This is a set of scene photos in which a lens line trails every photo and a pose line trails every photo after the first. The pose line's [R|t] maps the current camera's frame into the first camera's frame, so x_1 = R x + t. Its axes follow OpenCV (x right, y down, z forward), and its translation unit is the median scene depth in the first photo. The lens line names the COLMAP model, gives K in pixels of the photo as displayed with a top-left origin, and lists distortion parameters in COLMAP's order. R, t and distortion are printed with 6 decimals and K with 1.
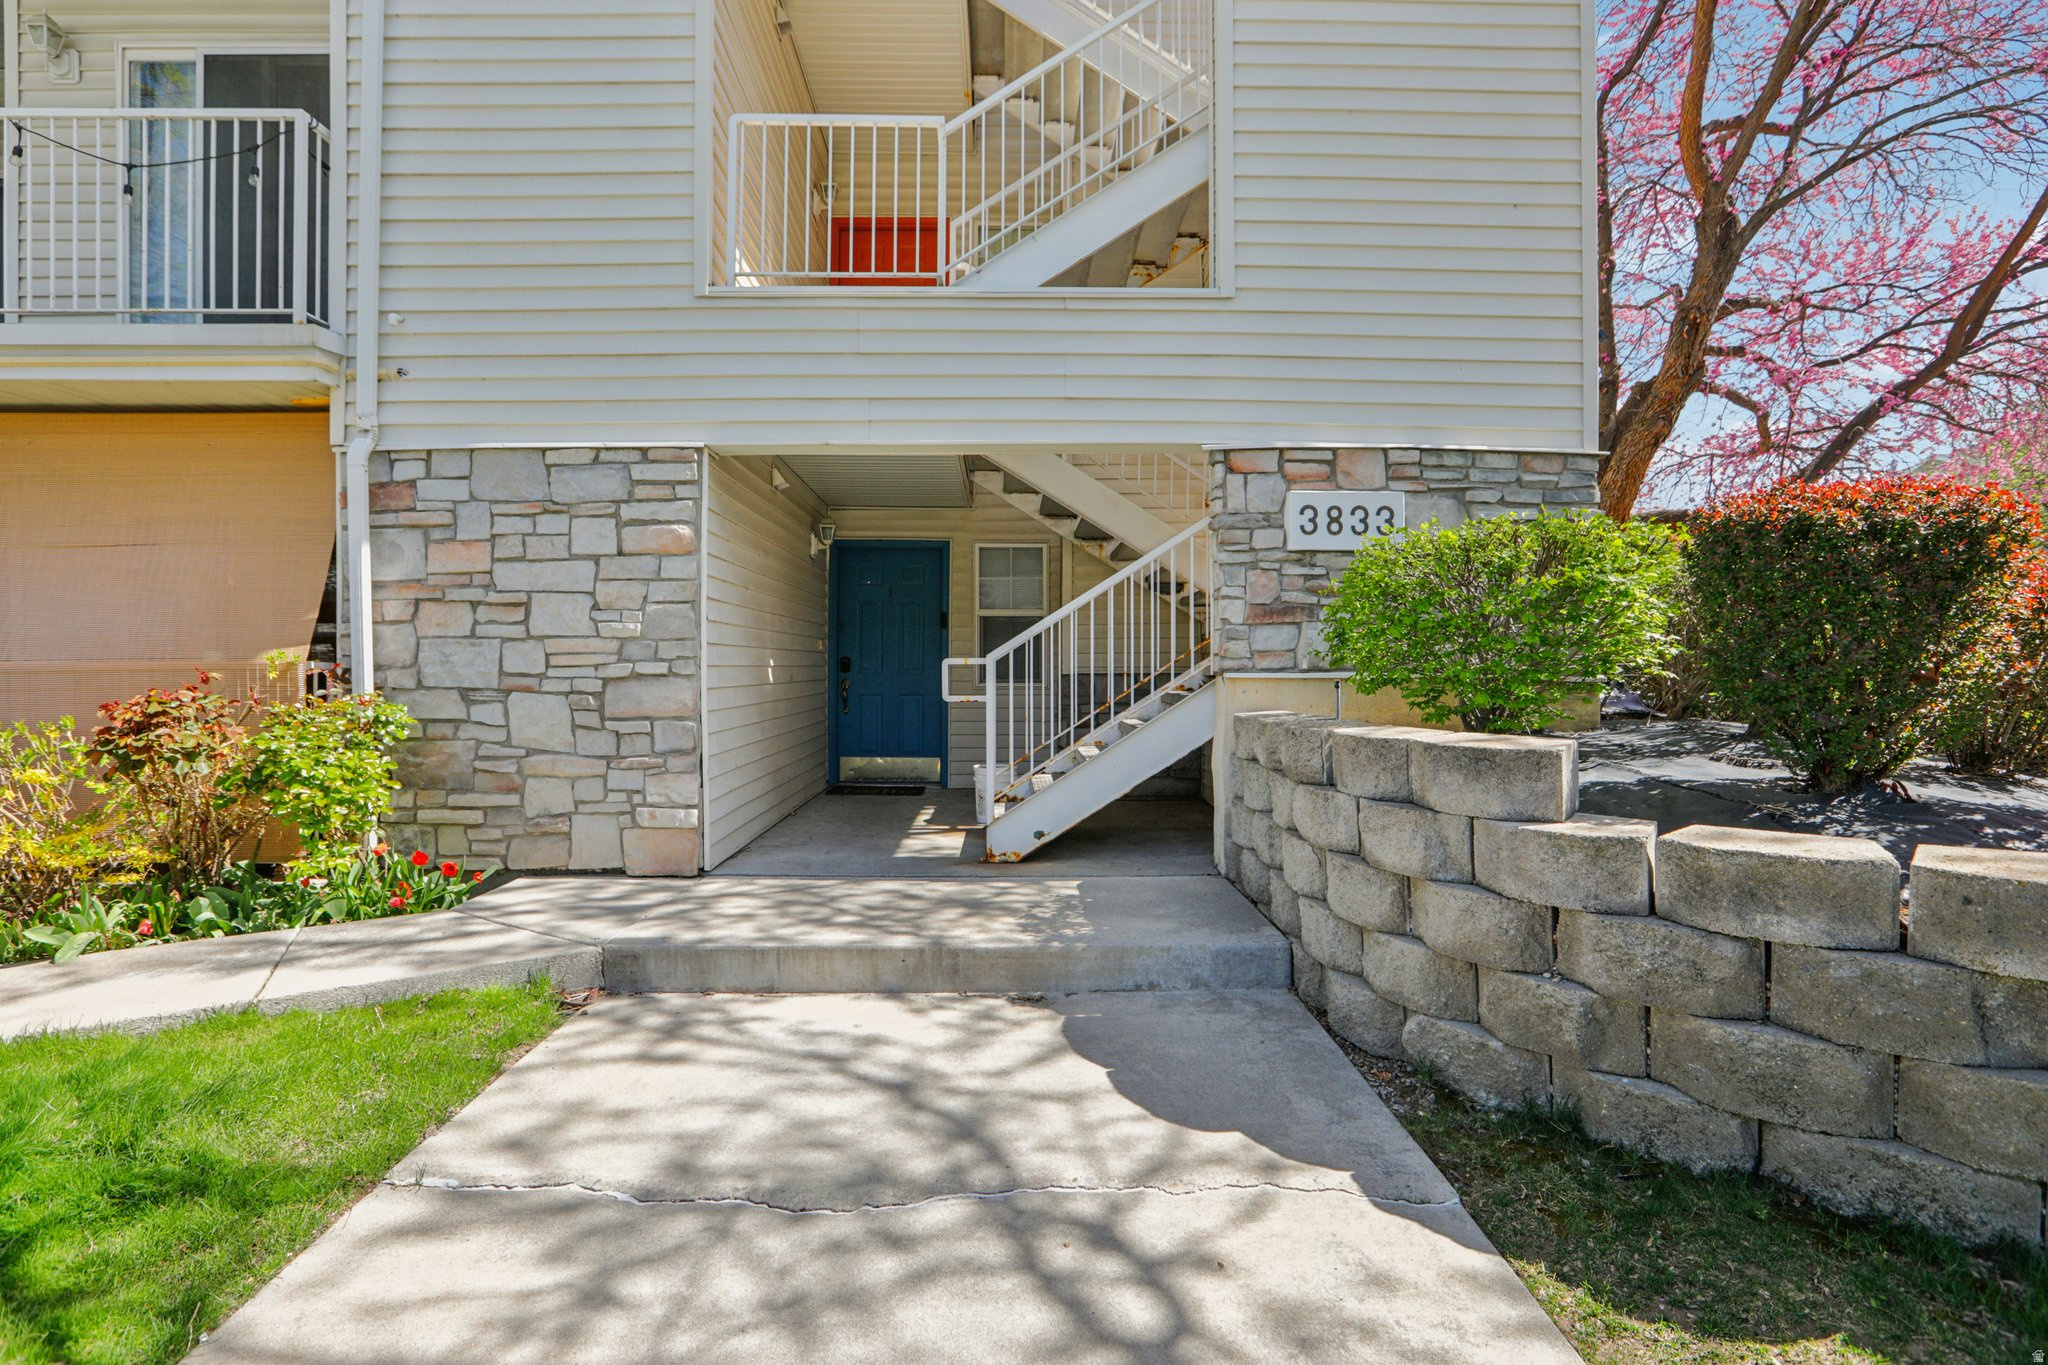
lens RADIAL K [[989.0, 0, 1024.0], [0, 989.0, 682.5], [0, 0, 1]] dist [-0.035677, 0.024547]
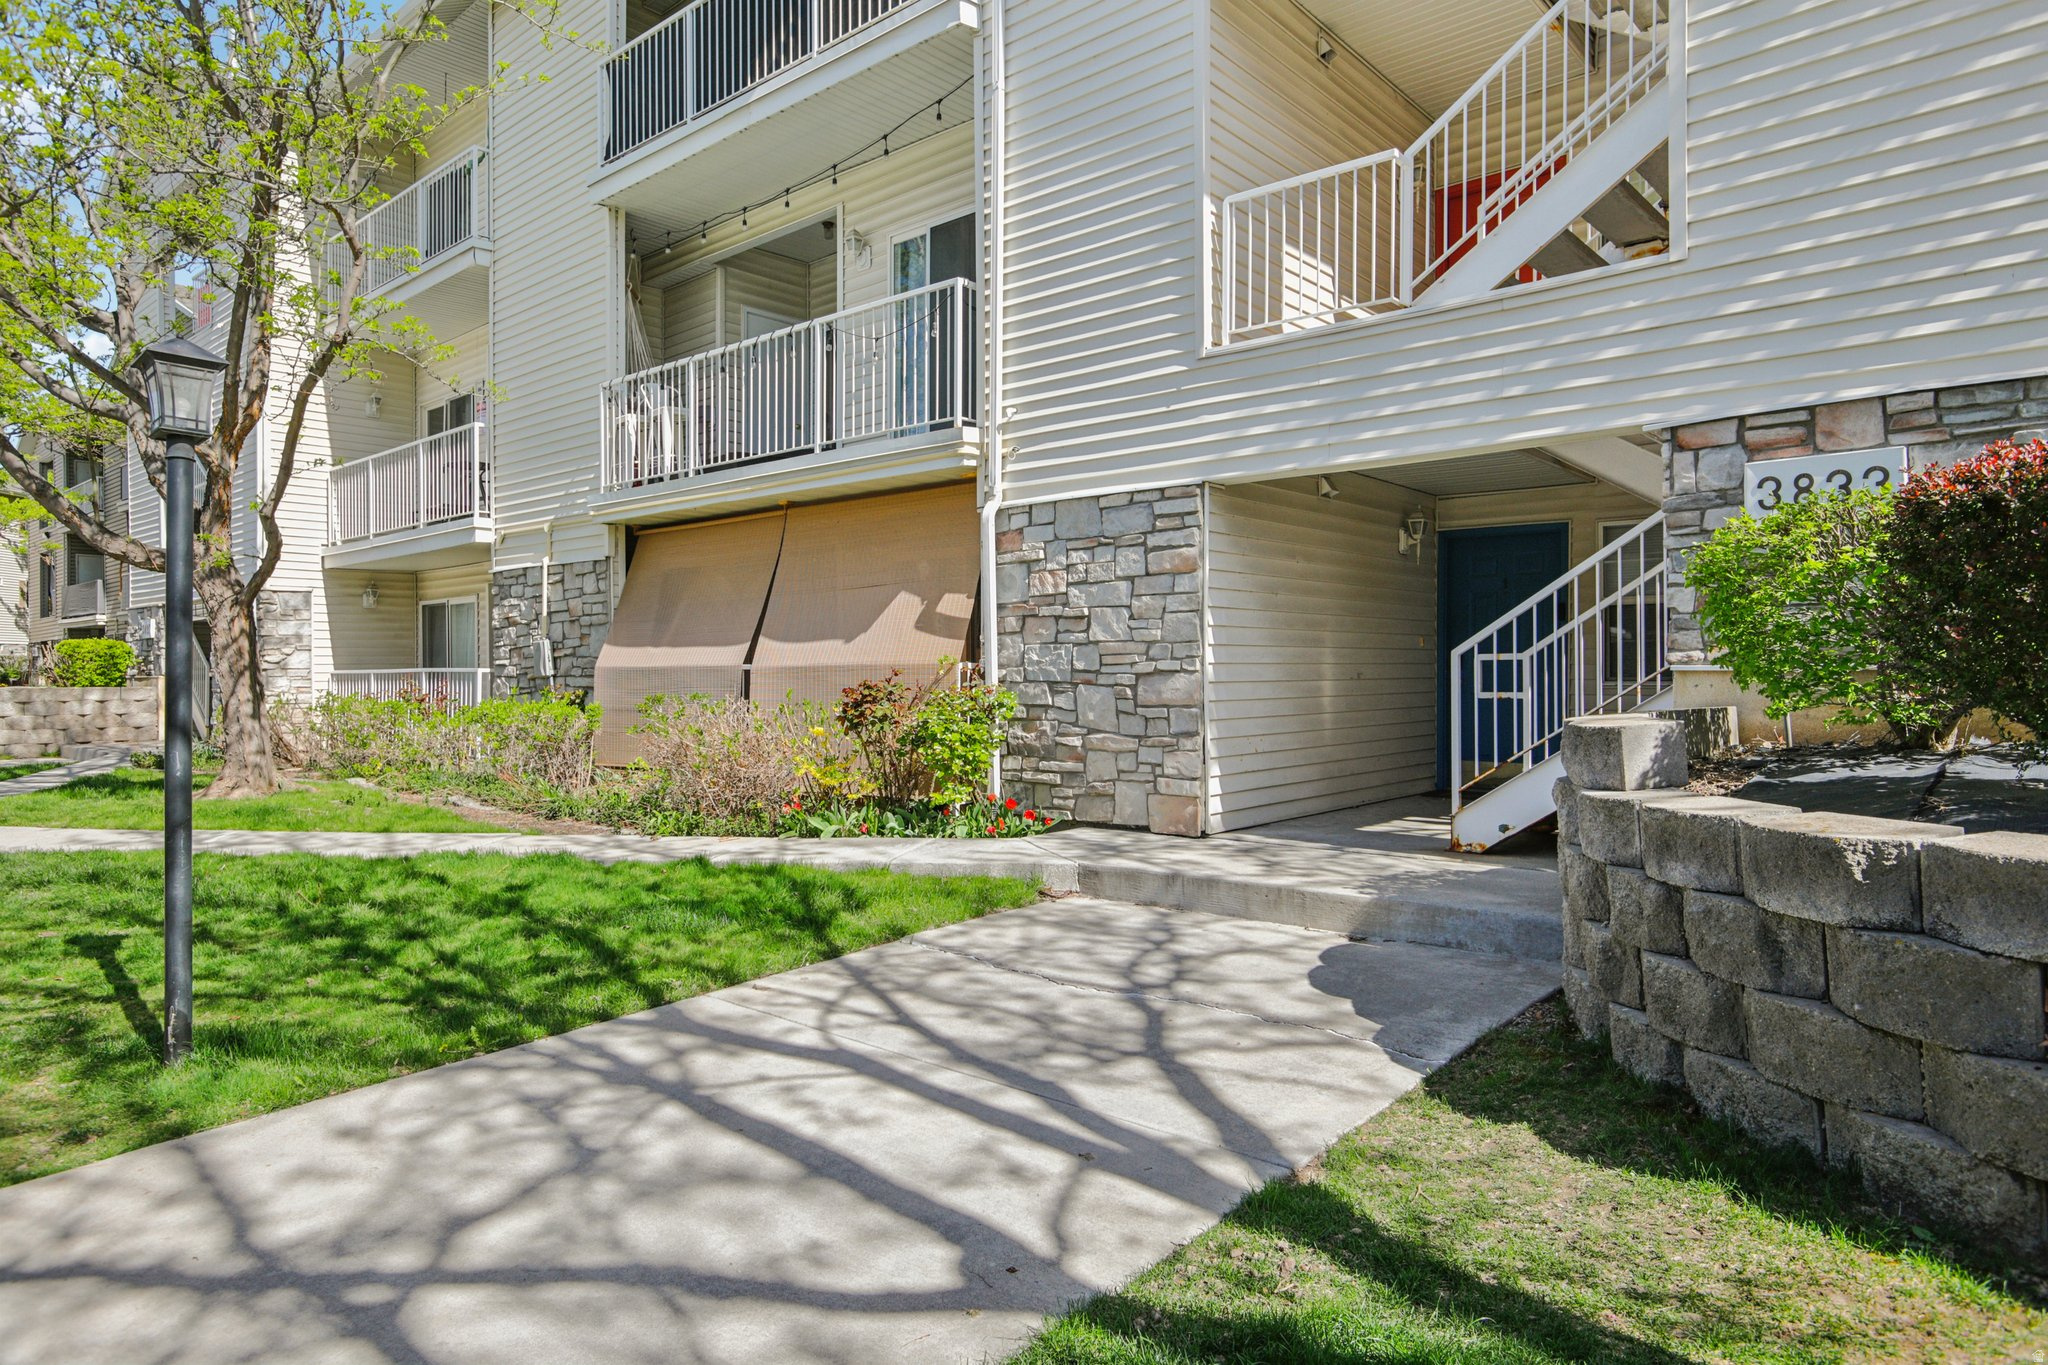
lens RADIAL K [[1015.4, 0, 958.7], [0, 1015.4, 666.3], [0, 0, 1]] dist [-0.002449, 0.072768]
pose [[0.759938, -0.005797, -0.649970, 0.248567], [-0.004599, 0.999887, -0.014295, 0.006038], [0.649980, 0.013852, 0.759825, -0.138749]]
